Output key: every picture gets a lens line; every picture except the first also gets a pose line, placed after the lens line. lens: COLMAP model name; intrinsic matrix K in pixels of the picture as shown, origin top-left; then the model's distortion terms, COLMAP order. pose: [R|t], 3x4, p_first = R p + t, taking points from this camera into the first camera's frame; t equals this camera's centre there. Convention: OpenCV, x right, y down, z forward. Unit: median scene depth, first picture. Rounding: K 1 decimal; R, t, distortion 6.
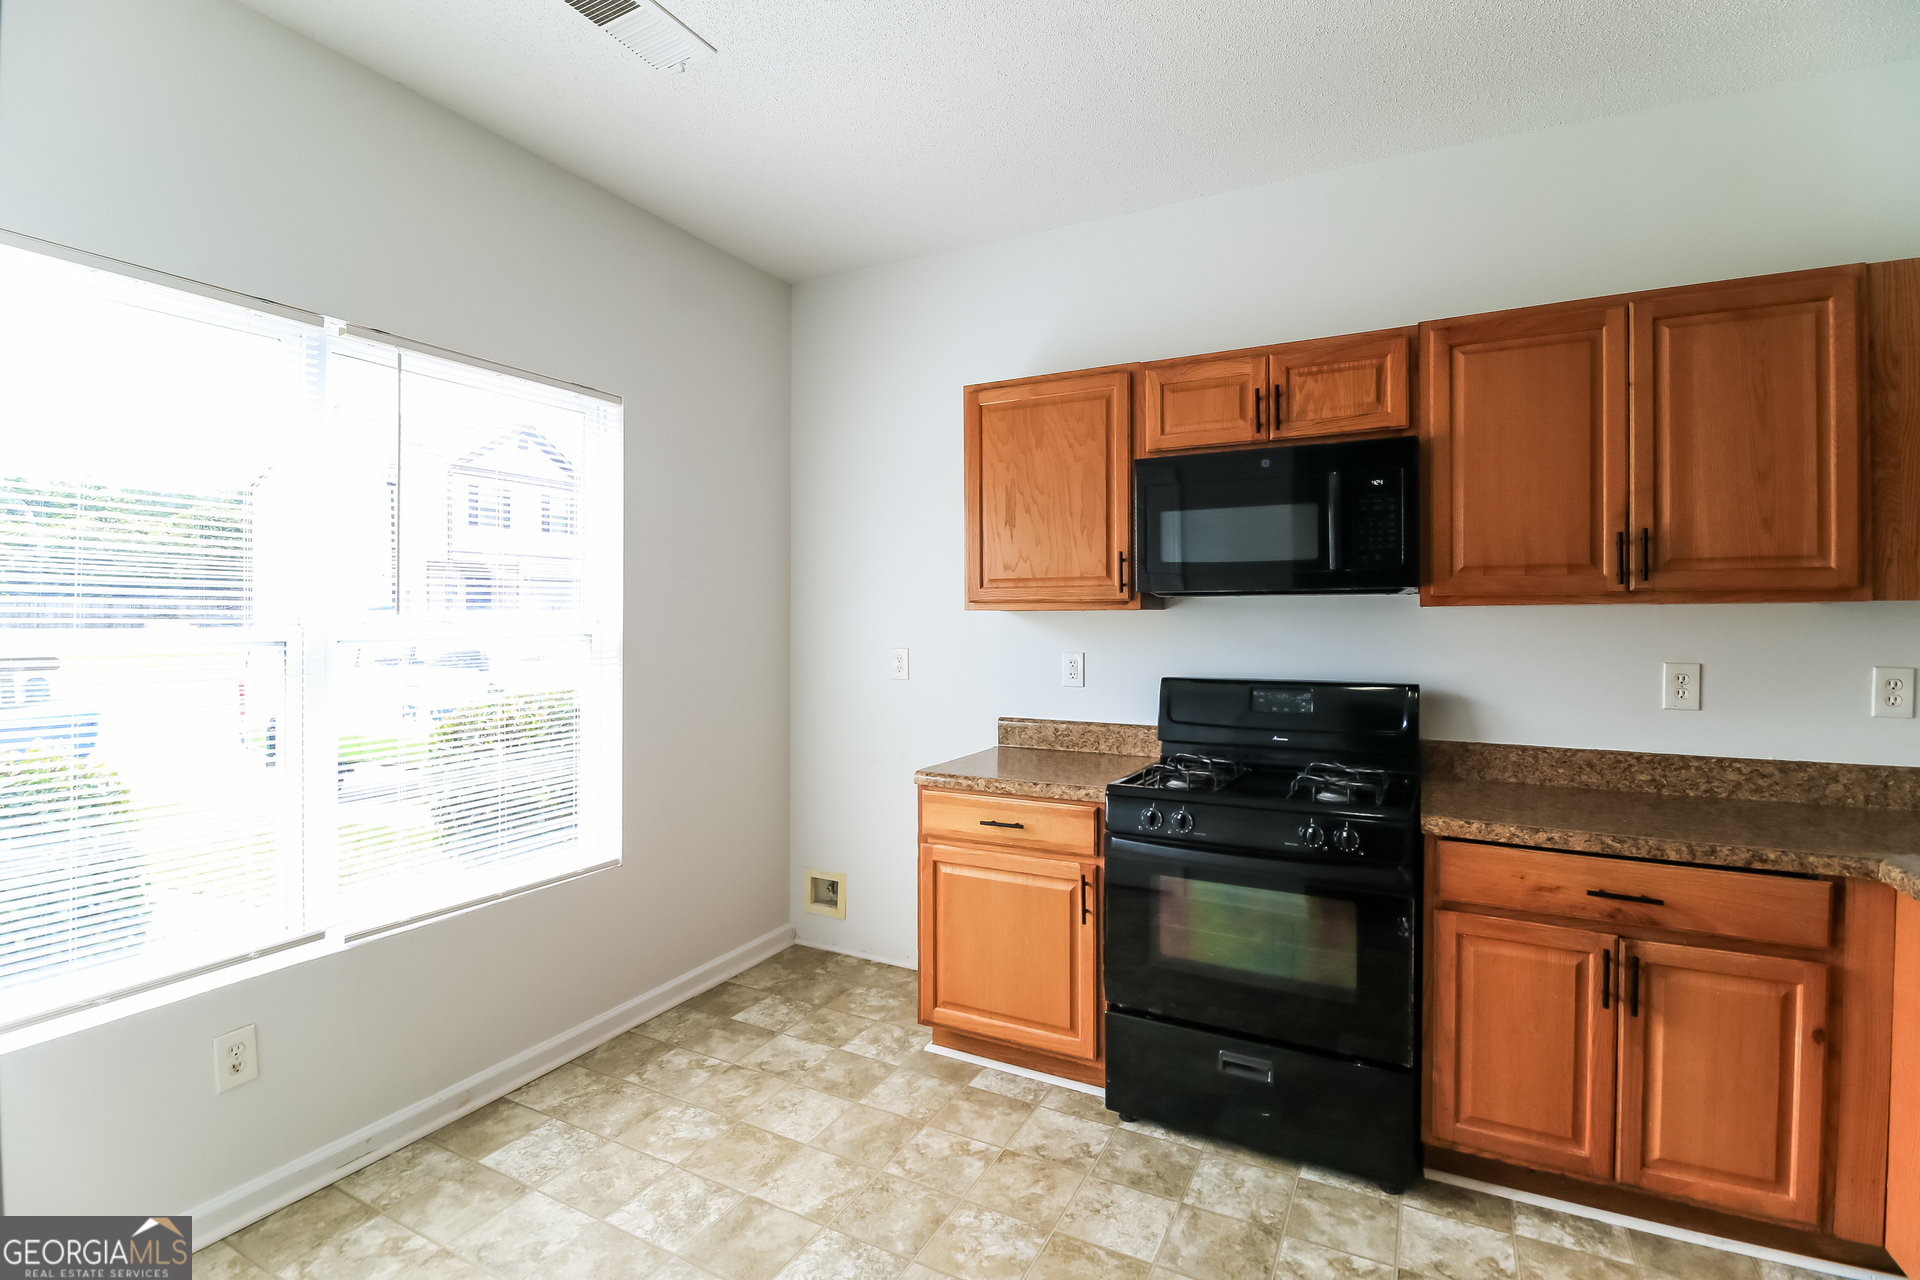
lens RADIAL K [[884.7, 0, 960.0], [0, 884.7, 640.0], [0, 0, 1]] dist [-0.000898, -0.014774]
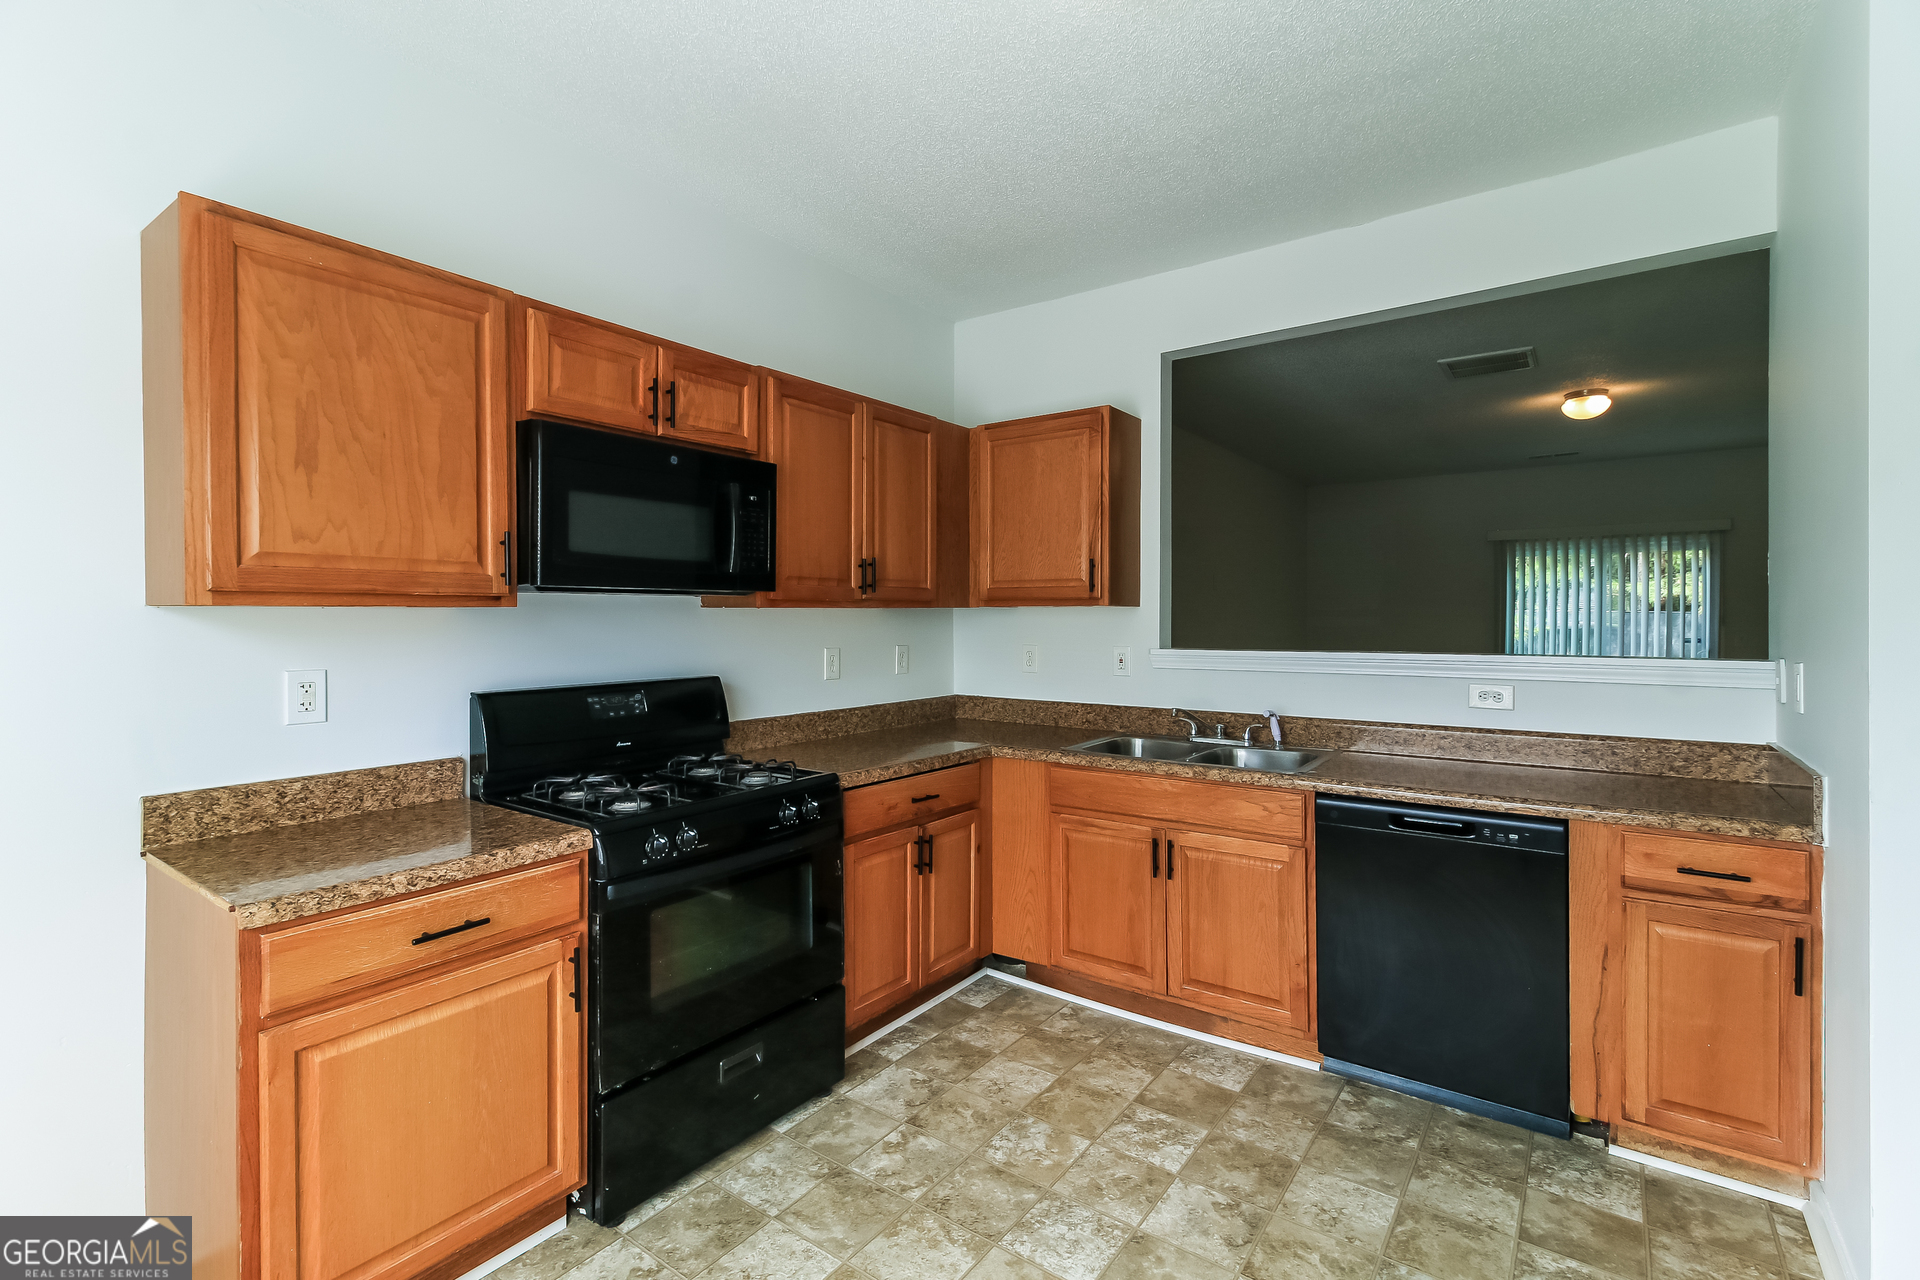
lens RADIAL K [[871.3, 0, 960.0], [0, 871.3, 640.0], [0, 0, 1]] dist [0.023562, -0.000573]
pose [[0.143192, -0.027832, 0.989304, -0.572037], [0.024308, 0.999402, 0.024597, -0.016702], [-0.989396, 0.020526, 0.143783, 0.552331]]
